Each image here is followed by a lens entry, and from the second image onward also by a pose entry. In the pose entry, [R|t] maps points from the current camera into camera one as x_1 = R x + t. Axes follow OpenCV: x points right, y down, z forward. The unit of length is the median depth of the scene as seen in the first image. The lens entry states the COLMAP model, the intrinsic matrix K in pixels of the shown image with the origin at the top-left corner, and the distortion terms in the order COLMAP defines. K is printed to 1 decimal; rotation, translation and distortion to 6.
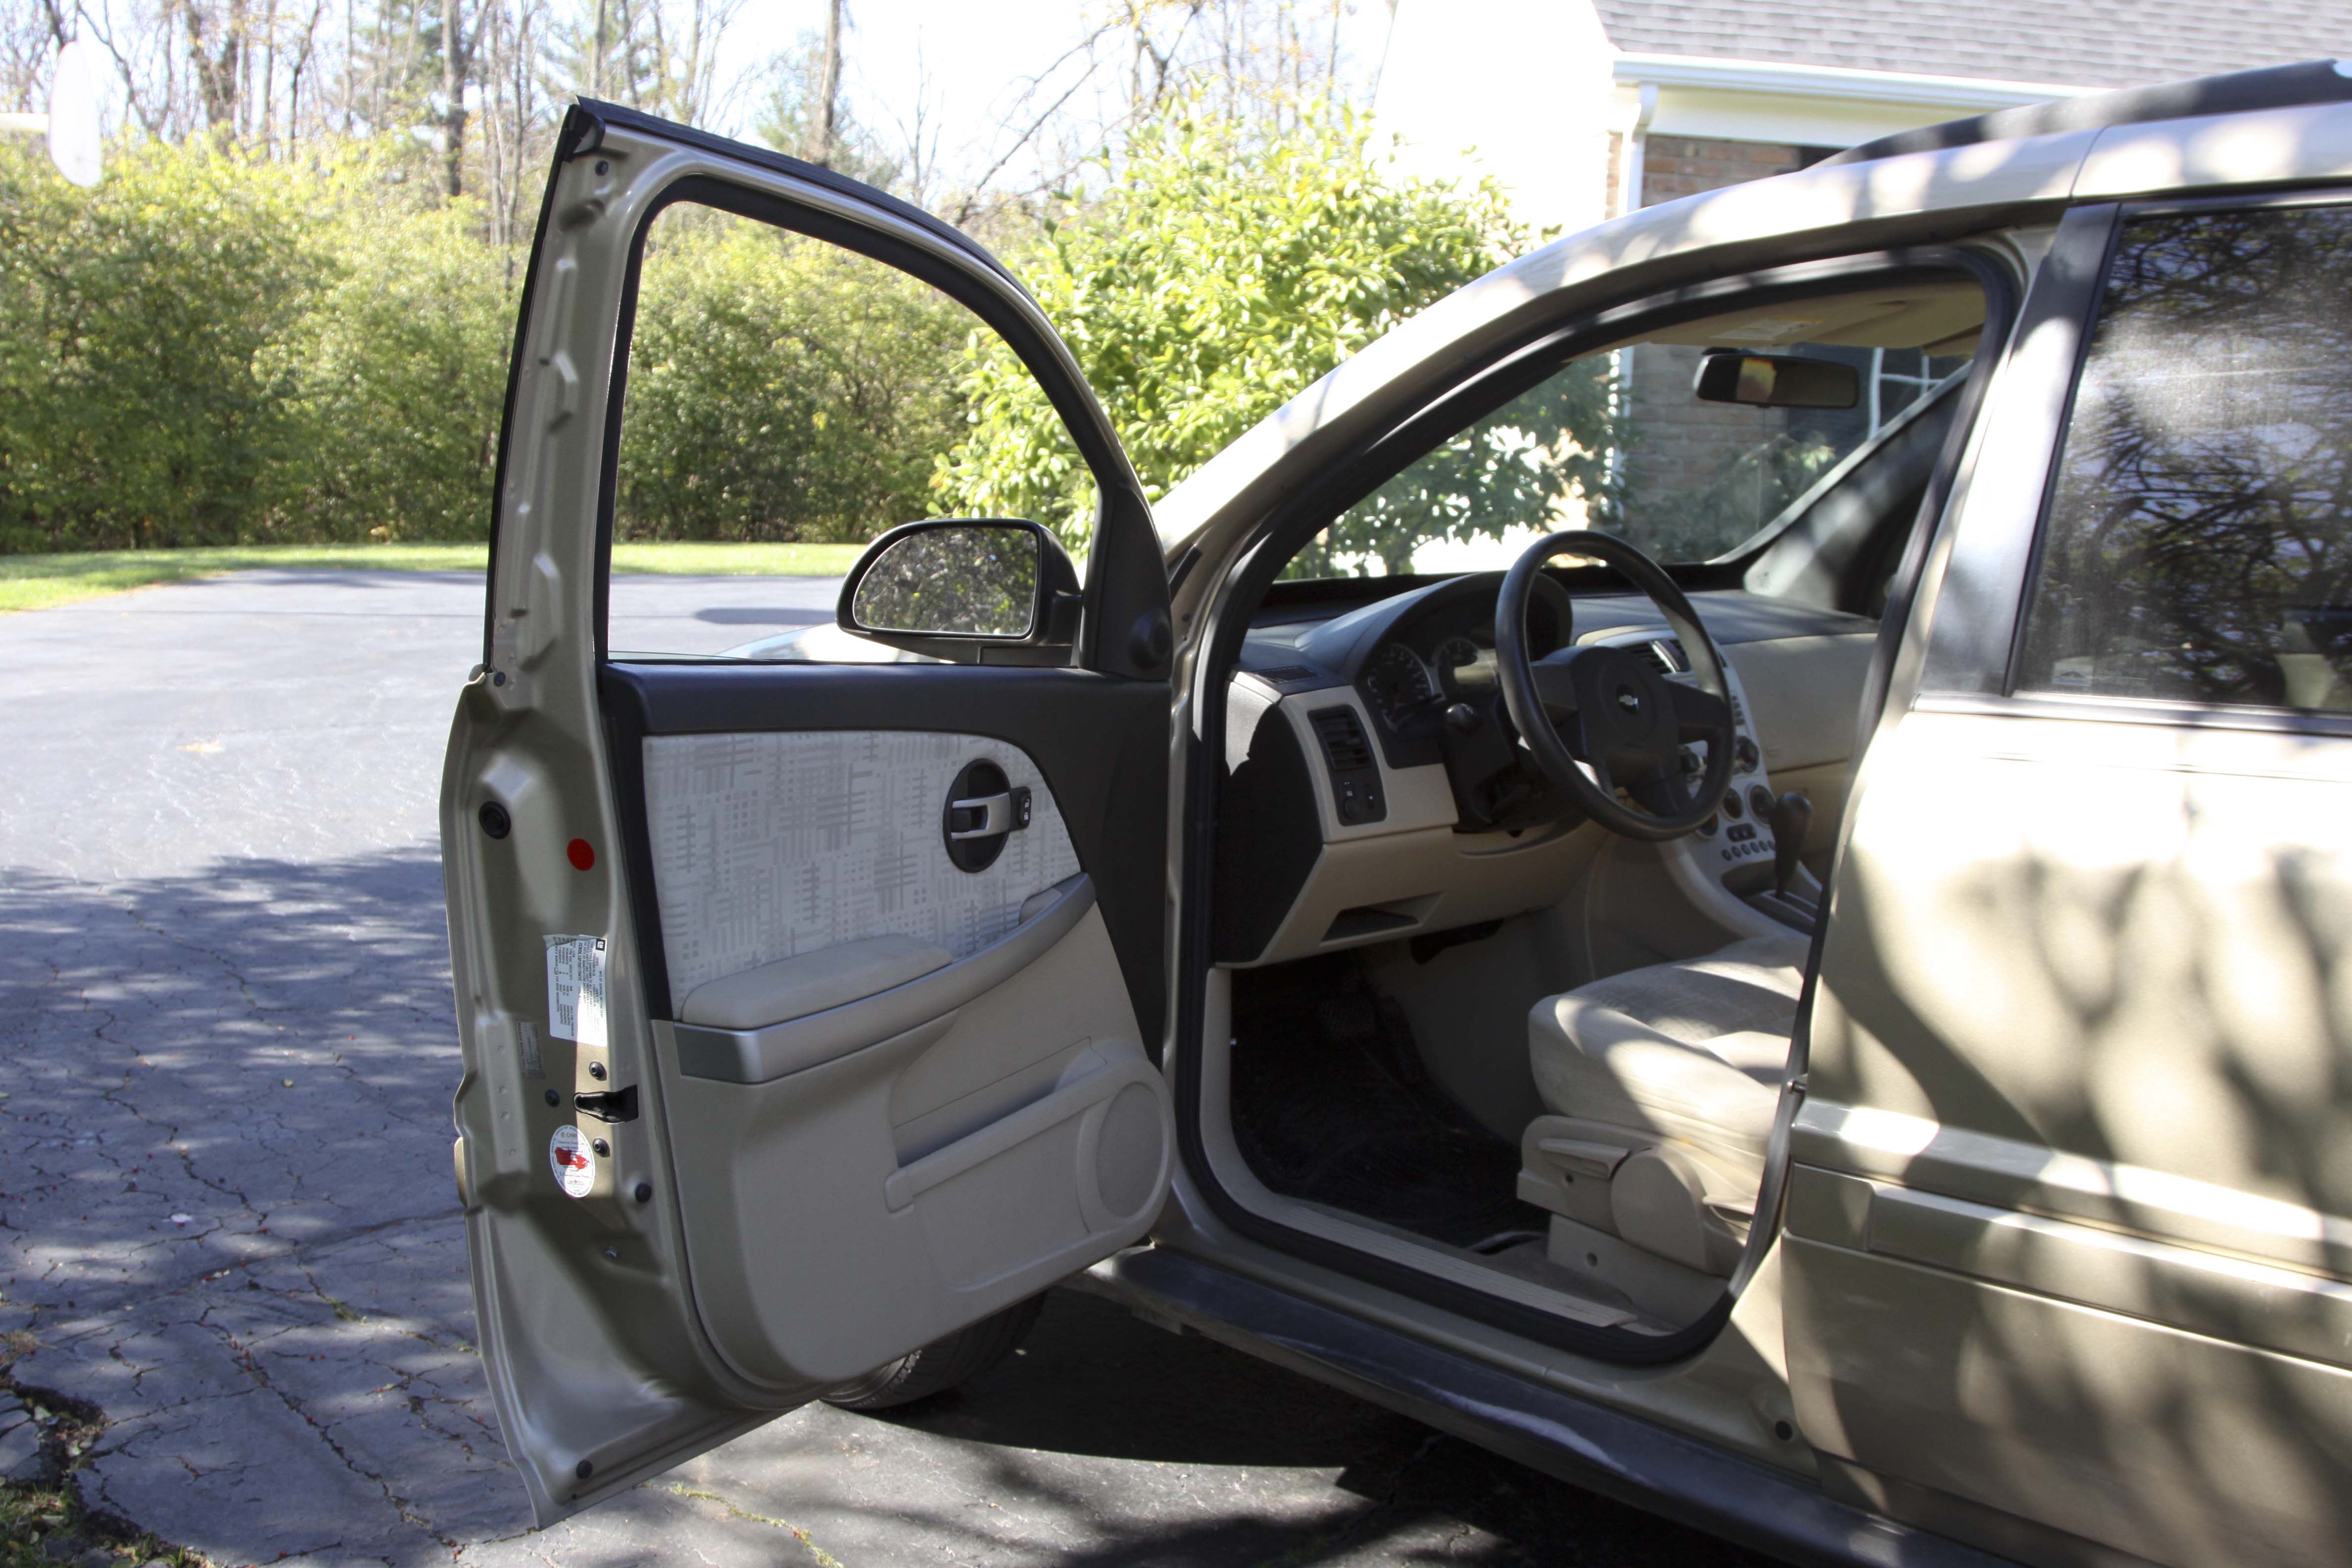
lens RADIAL K [[2520.9, 0, 1193.0], [0, 2520.9, 786.7], [0, 0, 1]] dist [-0.151157, 0.107204]
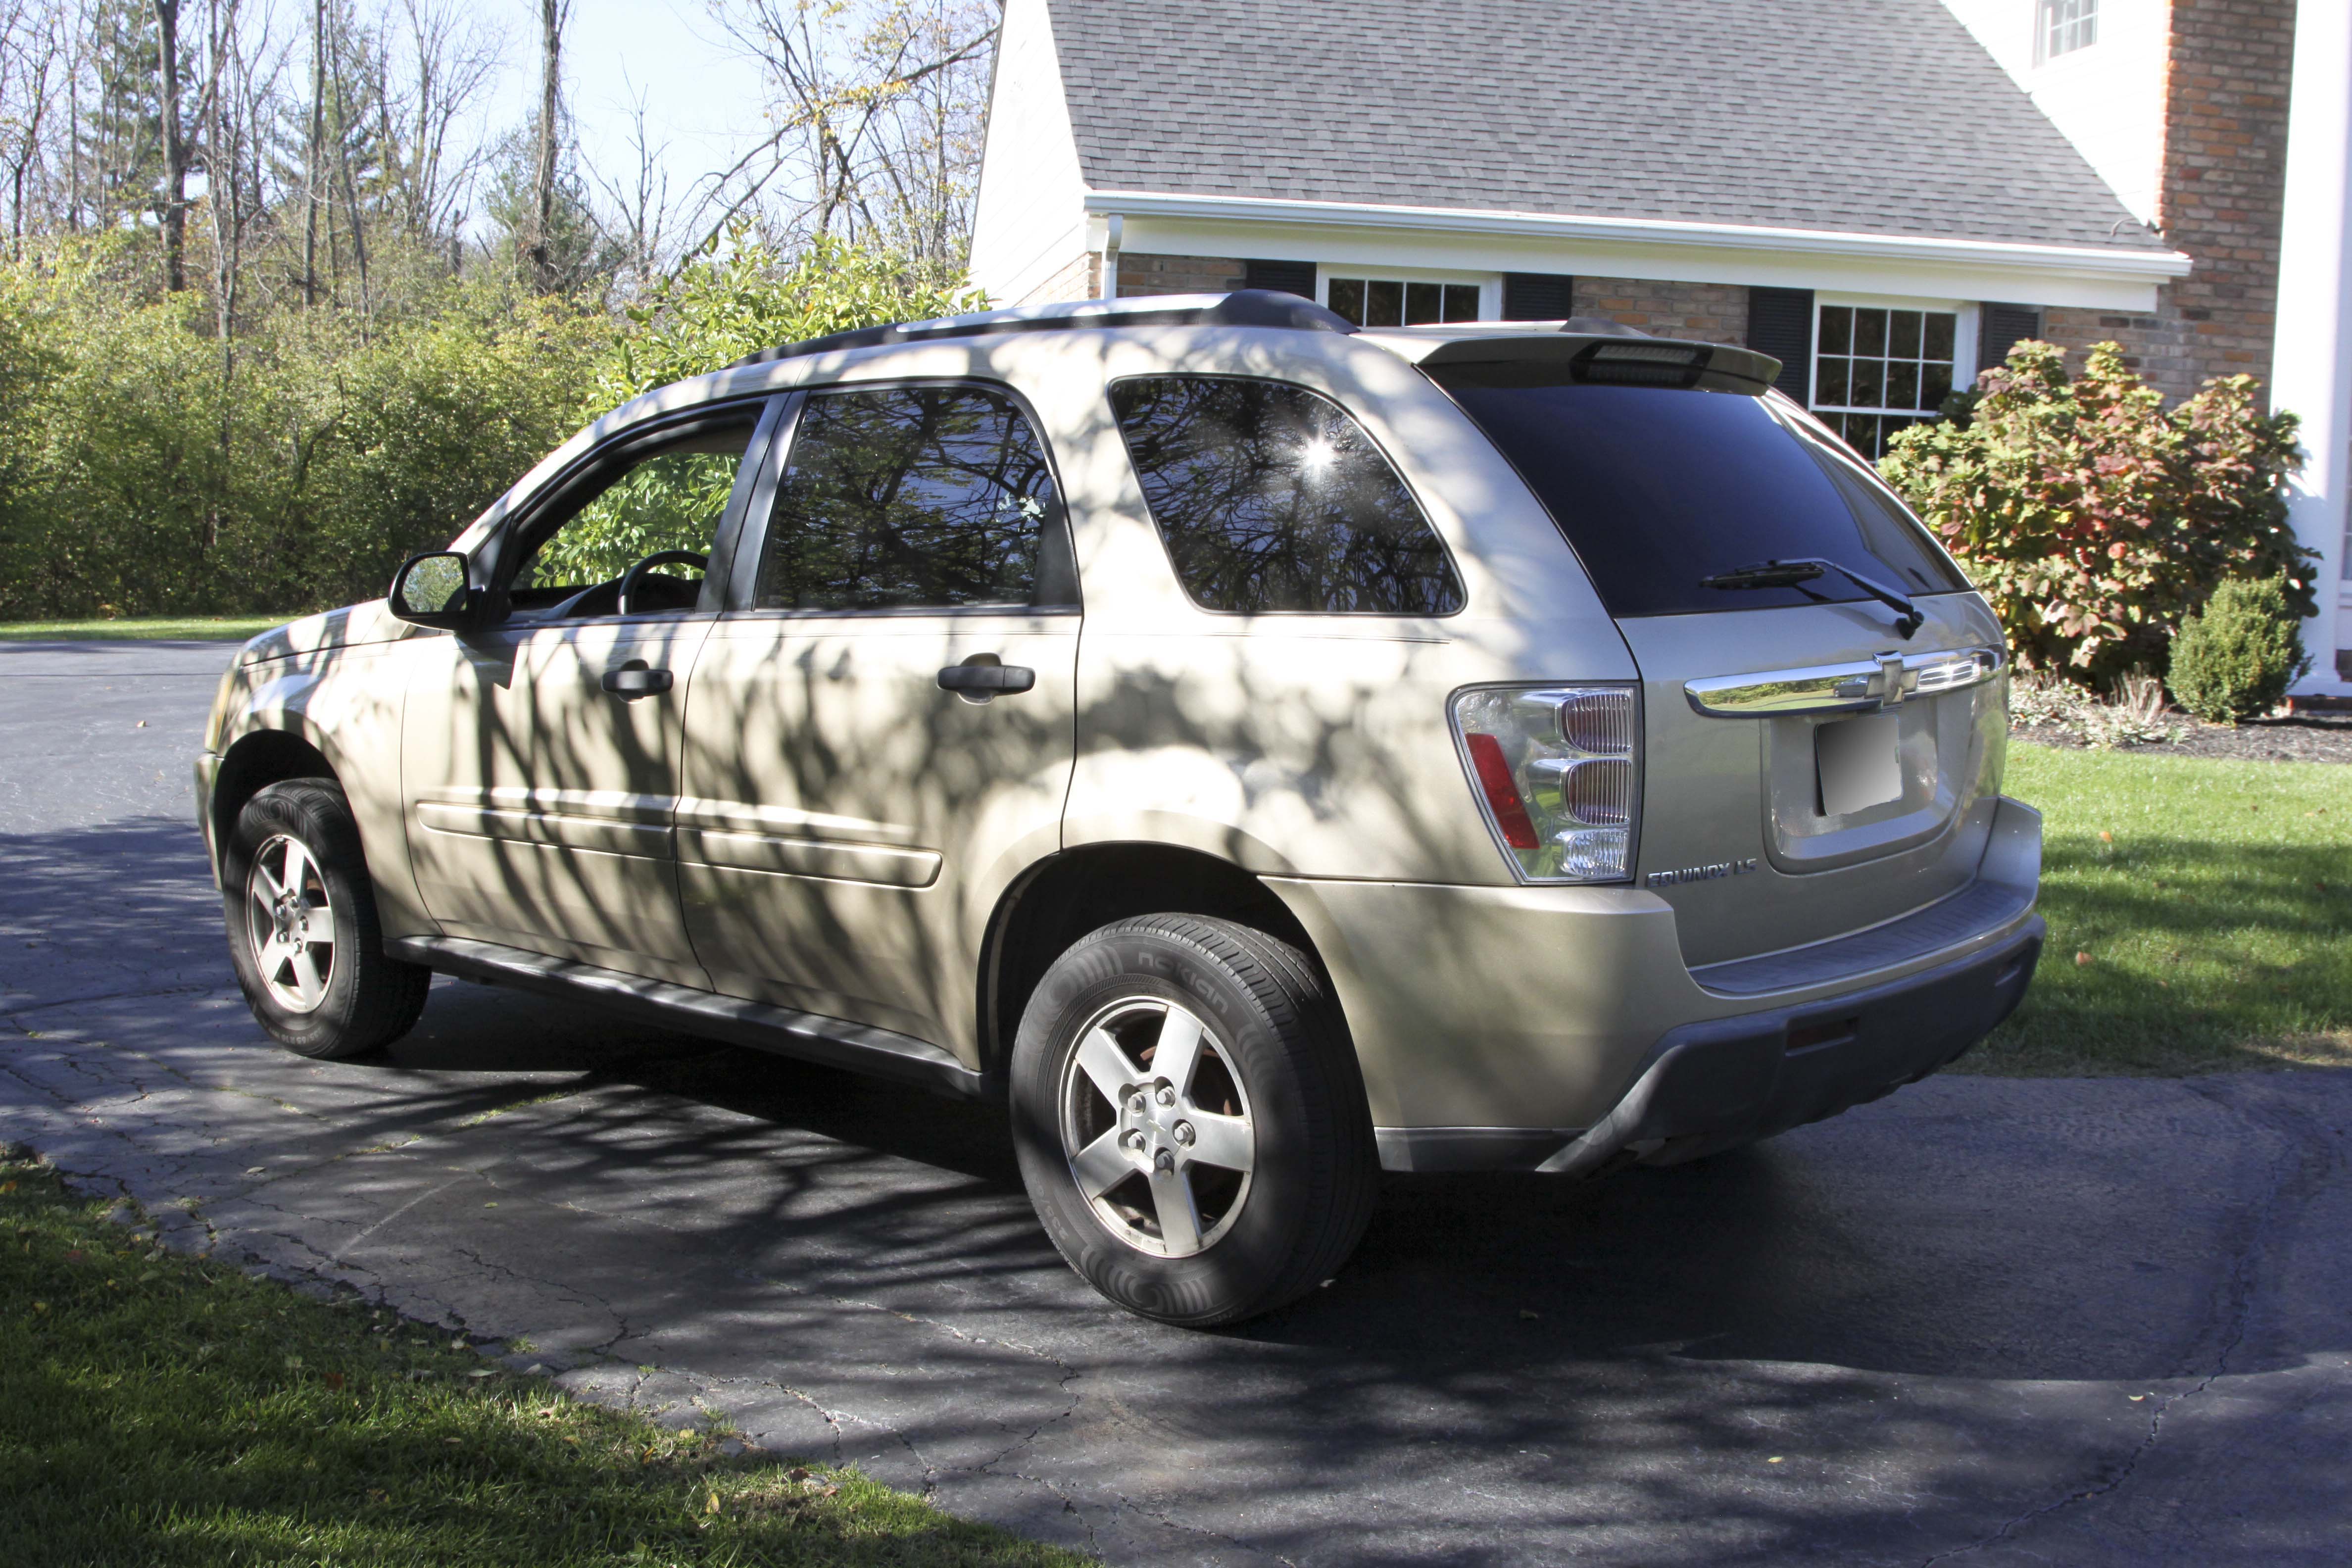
lens RADIAL K [[2520.9, 0, 1193.0], [0, 2520.9, 786.7], [0, 0, 1]] dist [-0.151157, 0.107204]
pose [[0.995225, -0.027018, 0.093792, 0.332323], [0.029442, 0.999265, -0.024556, 0.123308], [-0.093060, 0.027200, 0.995289, -0.846791]]
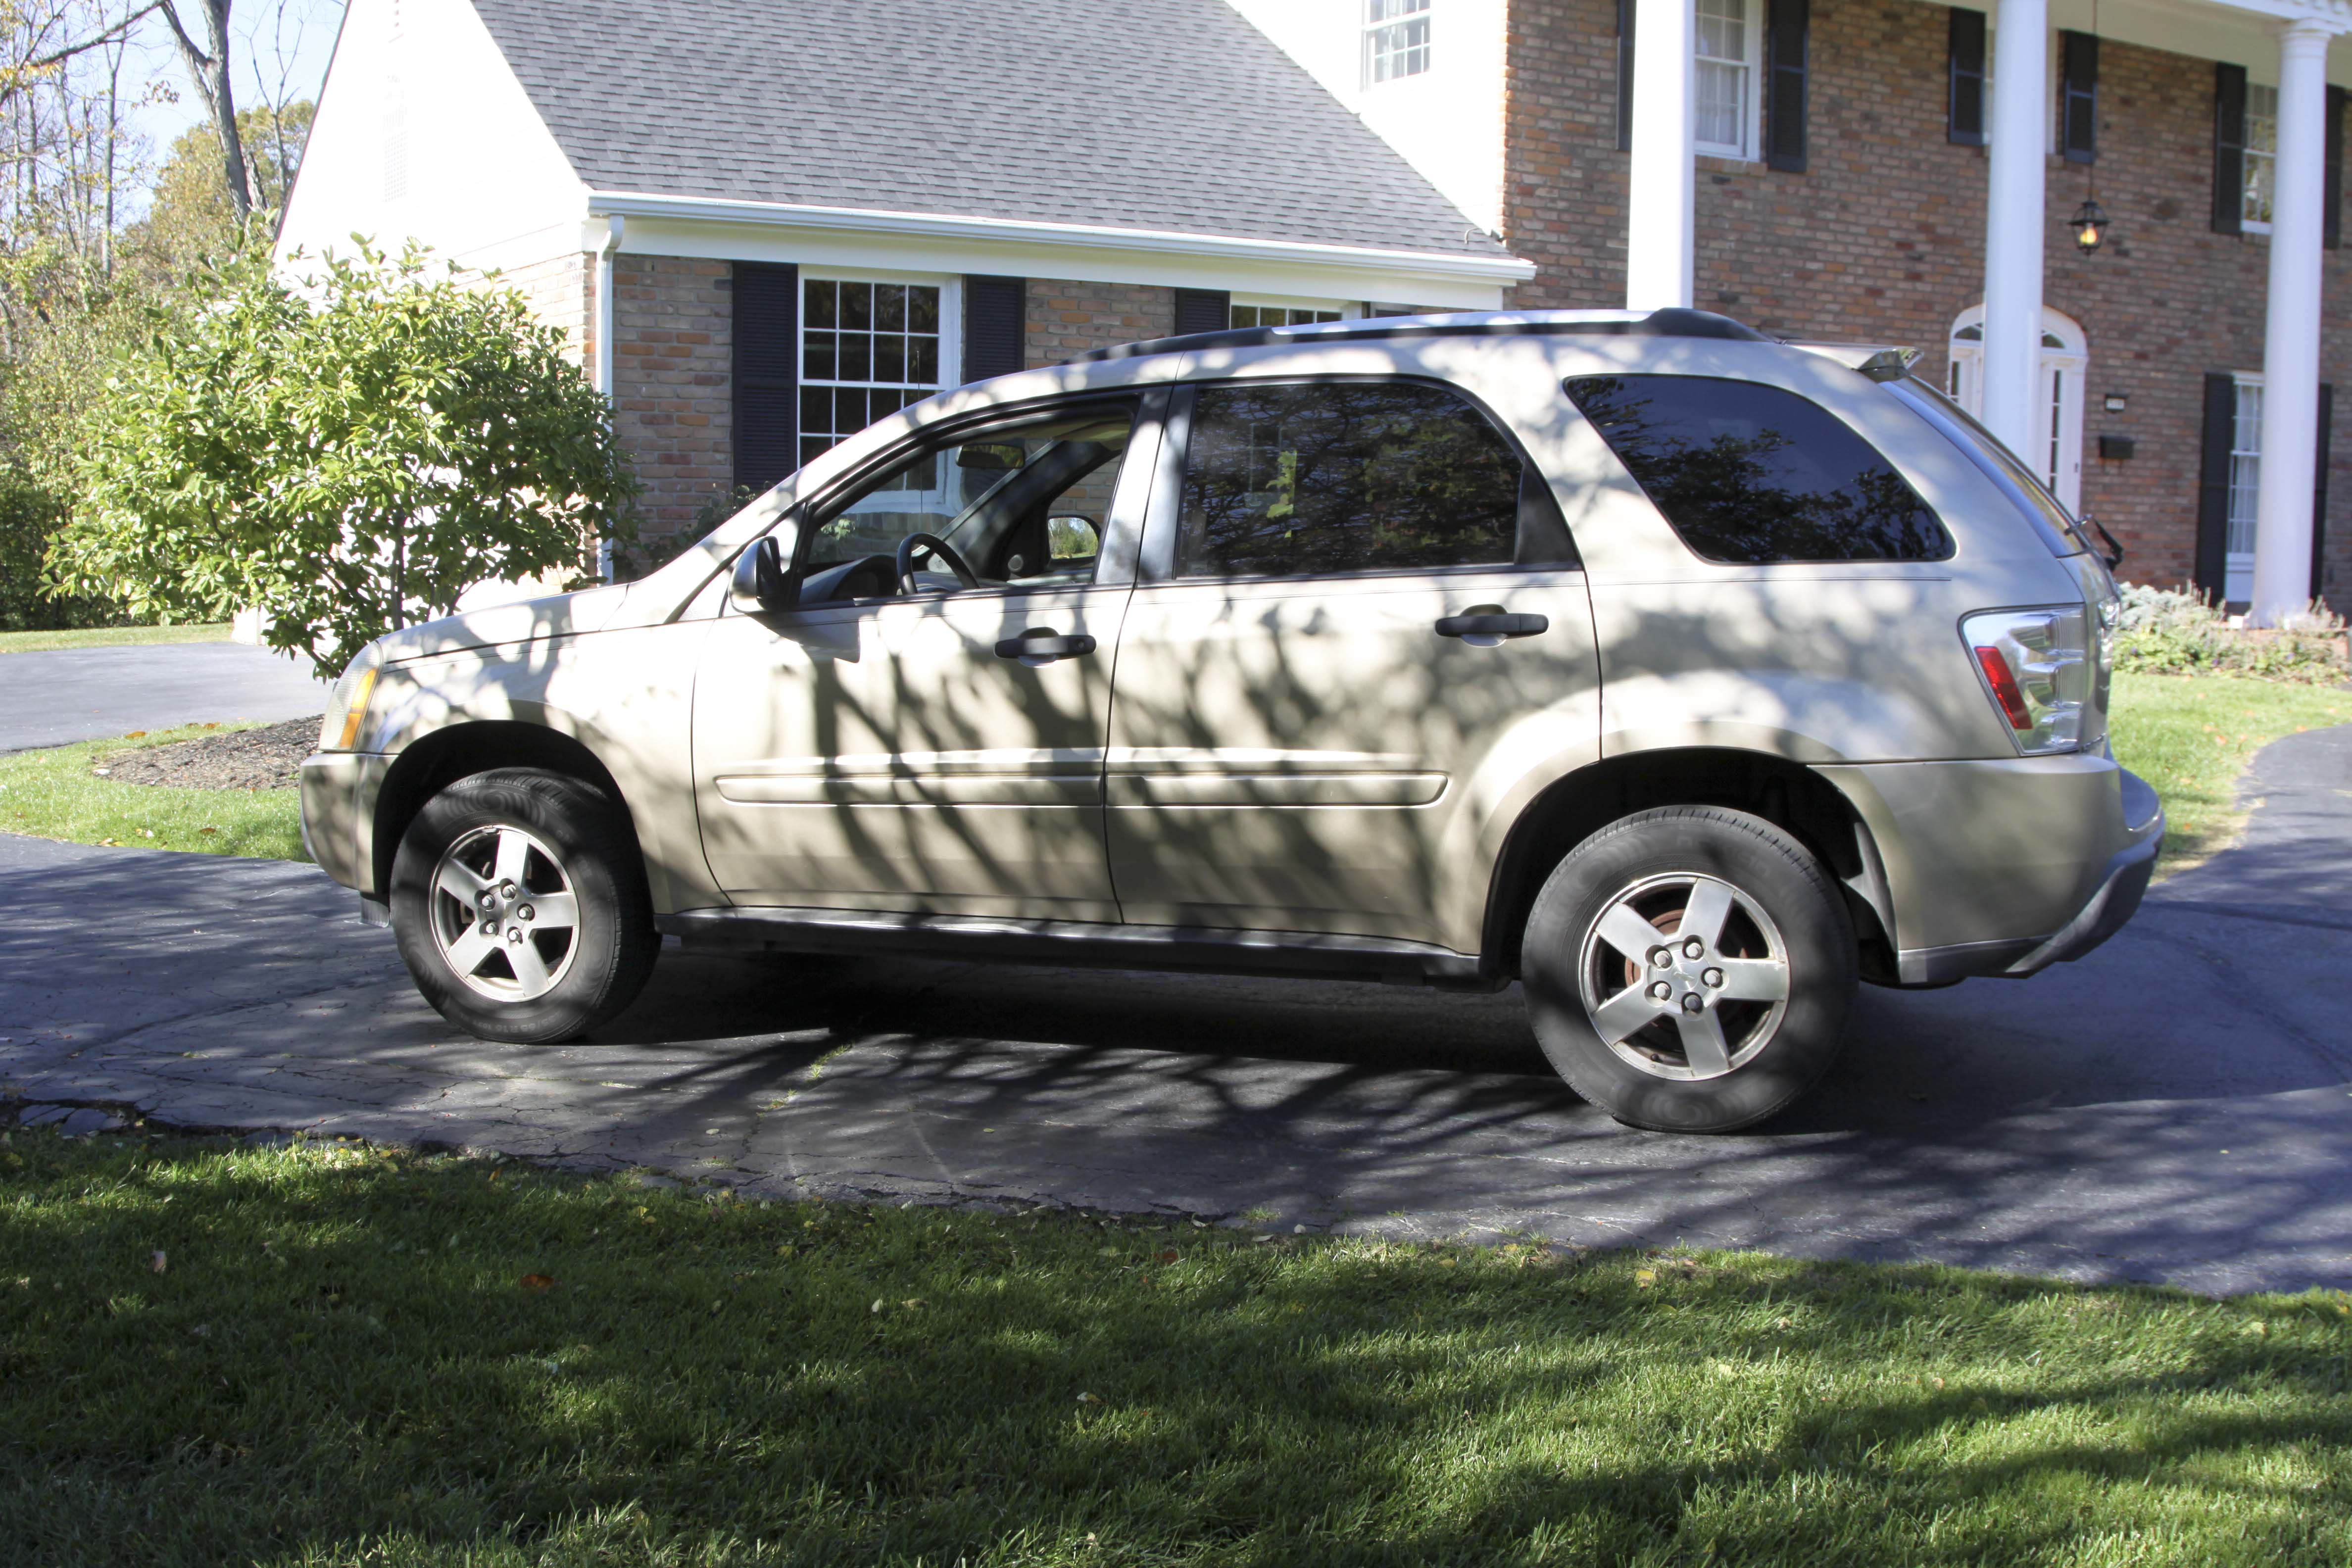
lens RADIAL K [[2529.6, 0, 1196.0], [0, 2529.6, 774.3], [0, 0, 1]] dist [-0.150811, 0.109834]
pose [[0.883275, -0.082853, 0.461477, -0.567400], [0.095282, 0.995444, -0.003650, 0.112316], [-0.459072, 0.047195, 0.887145, -0.849584]]
